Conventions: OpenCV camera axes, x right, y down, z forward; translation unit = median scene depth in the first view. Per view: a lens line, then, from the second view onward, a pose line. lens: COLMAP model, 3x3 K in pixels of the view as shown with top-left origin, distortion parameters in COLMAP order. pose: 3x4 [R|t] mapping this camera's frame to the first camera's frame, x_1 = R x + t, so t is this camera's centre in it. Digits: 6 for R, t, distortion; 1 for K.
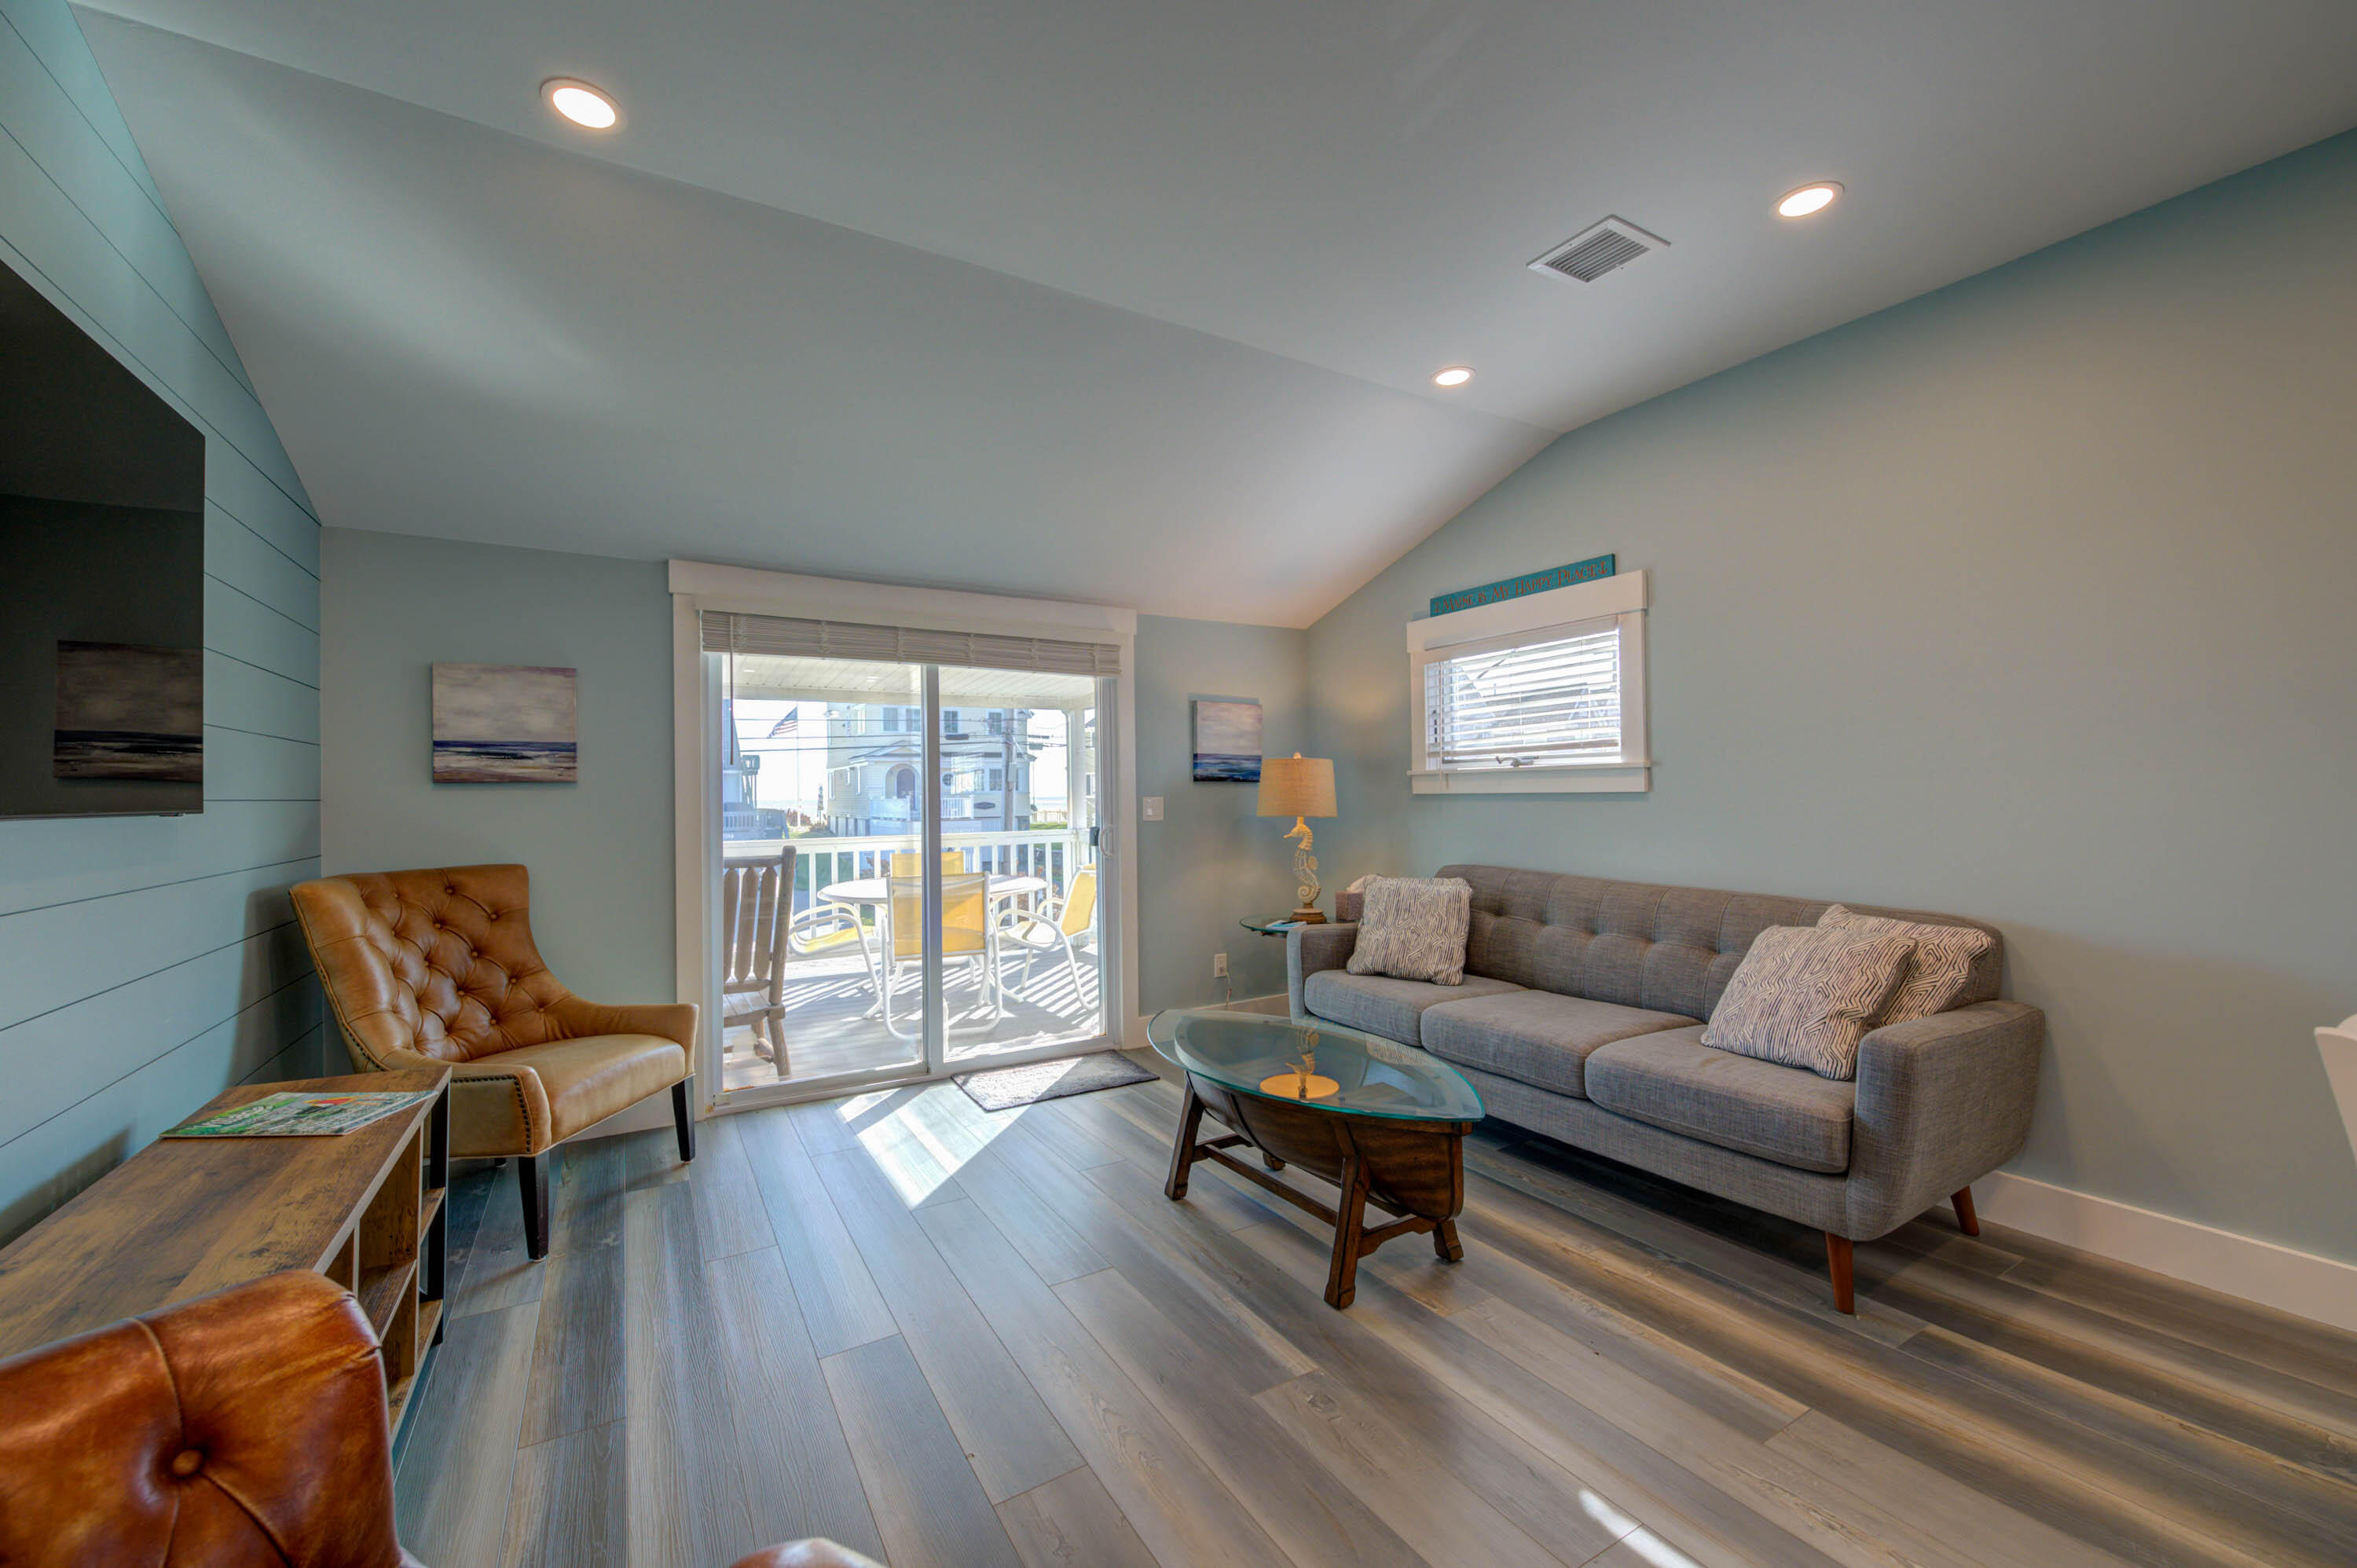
lens RADIAL K [[928.1, 0, 1176.1], [0, 928.1, 786.9], [0, 0, 1]] dist [-0.002044, -0.000913]
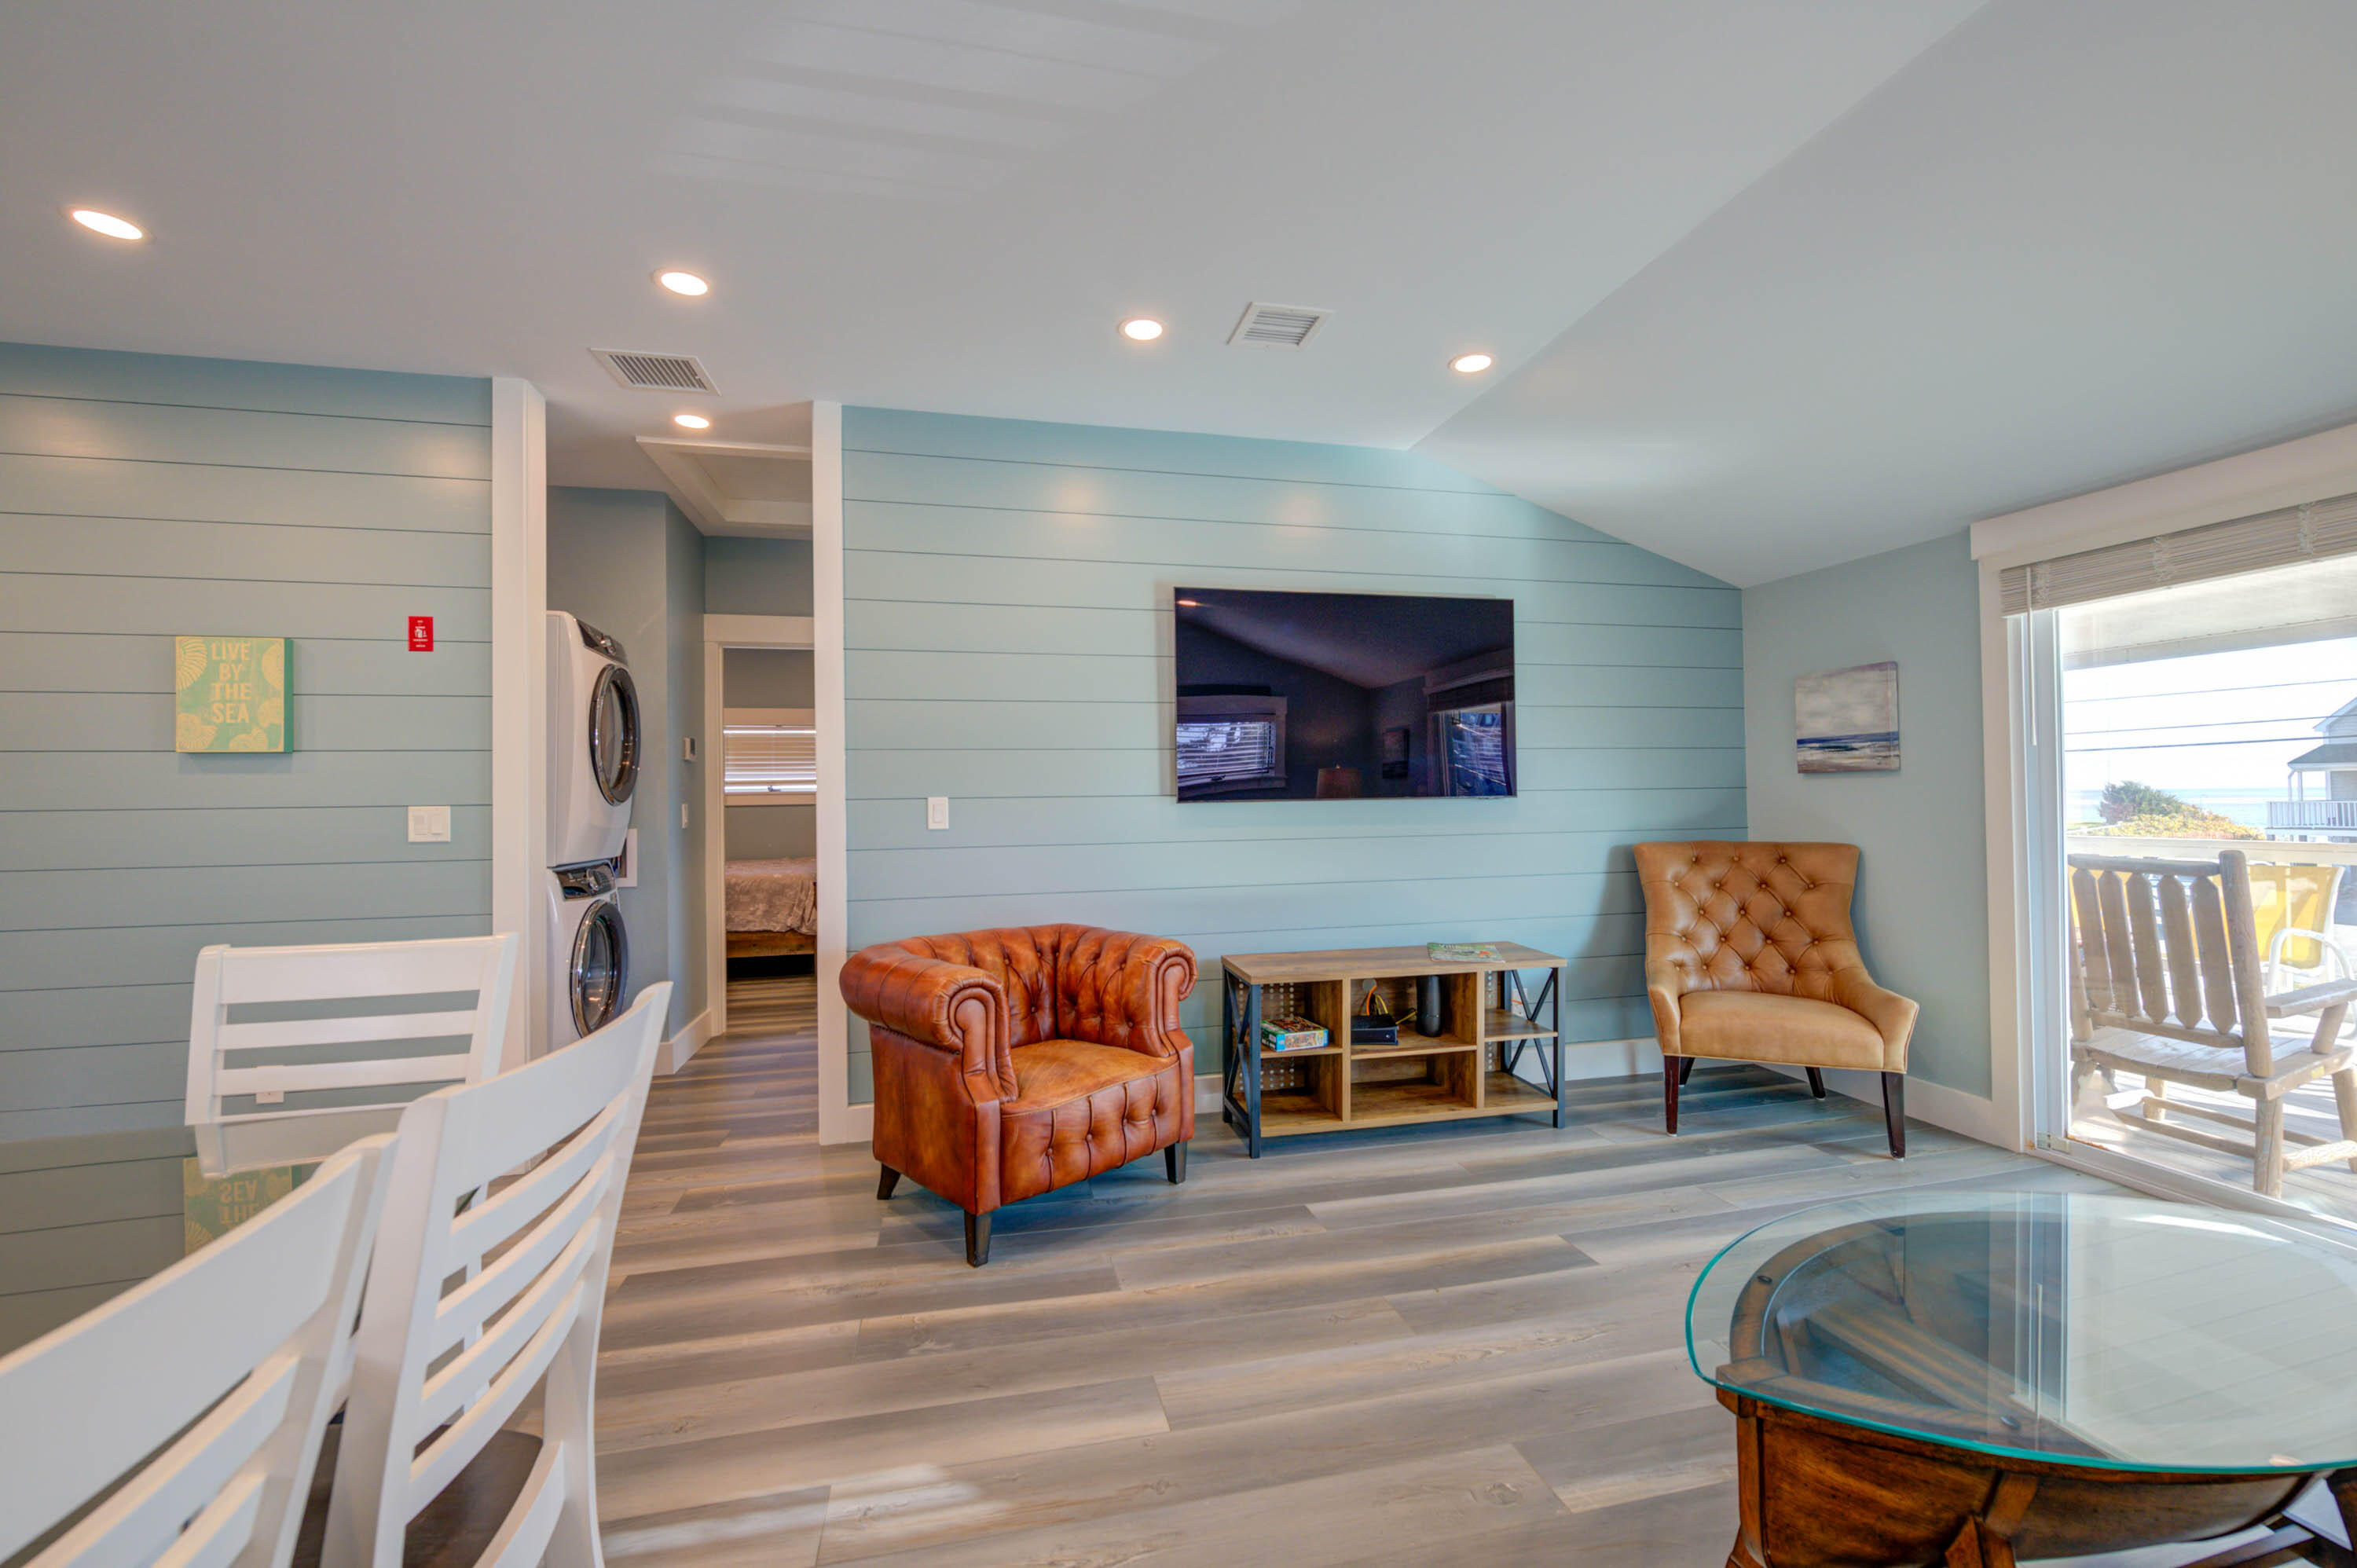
lens RADIAL K [[961.7, 0, 1206.4], [0, 961.7, 788.4], [0, 0, 1]] dist [0.011128, -0.000101]
pose [[-0.281509, 0.002453, -0.959555, 0.574244], [0.025921, 0.999651, -0.005049, 0.001225], [0.959208, -0.026294, -0.281474, 0.524605]]
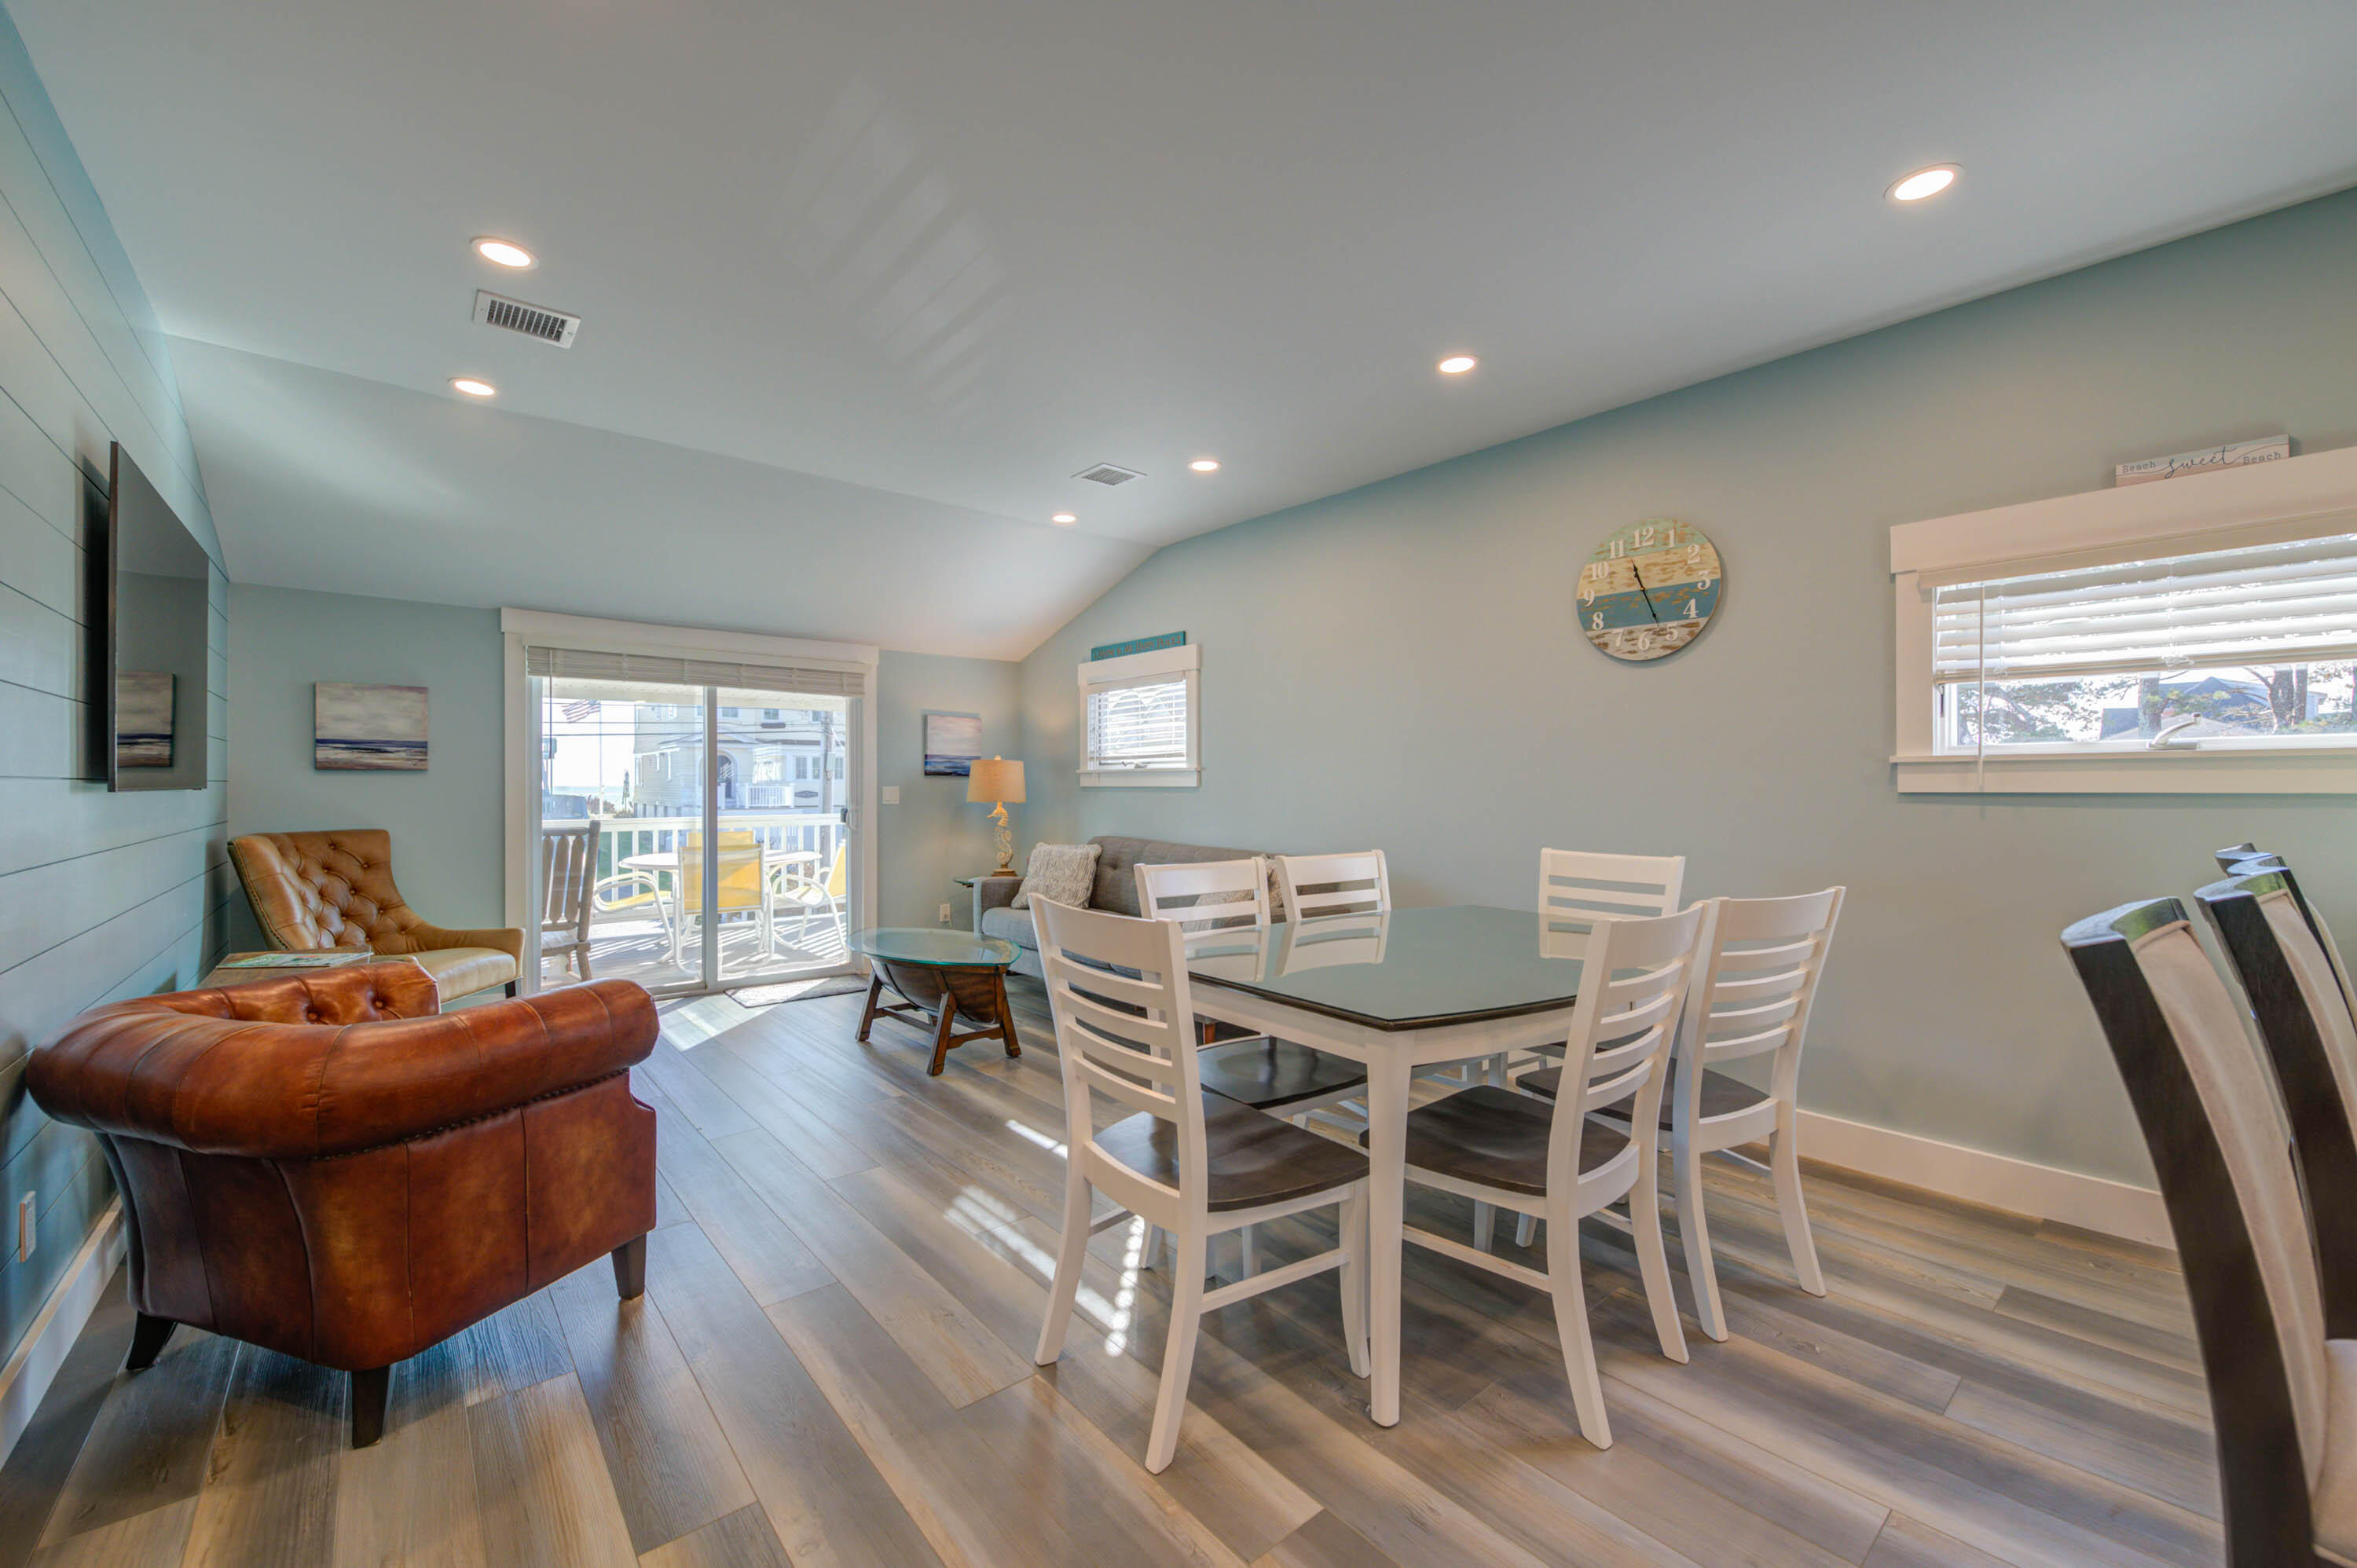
lens RADIAL K [[928.1, 0, 1176.1], [0, 928.1, 786.9], [0, 0, 1]] dist [-0.002044, -0.000913]
pose [[0.985729, 0.011987, 0.167913, 0.199135], [-0.013471, 0.999880, 0.007702, -0.005602], [-0.167800, -0.009854, 0.985772, -0.497974]]
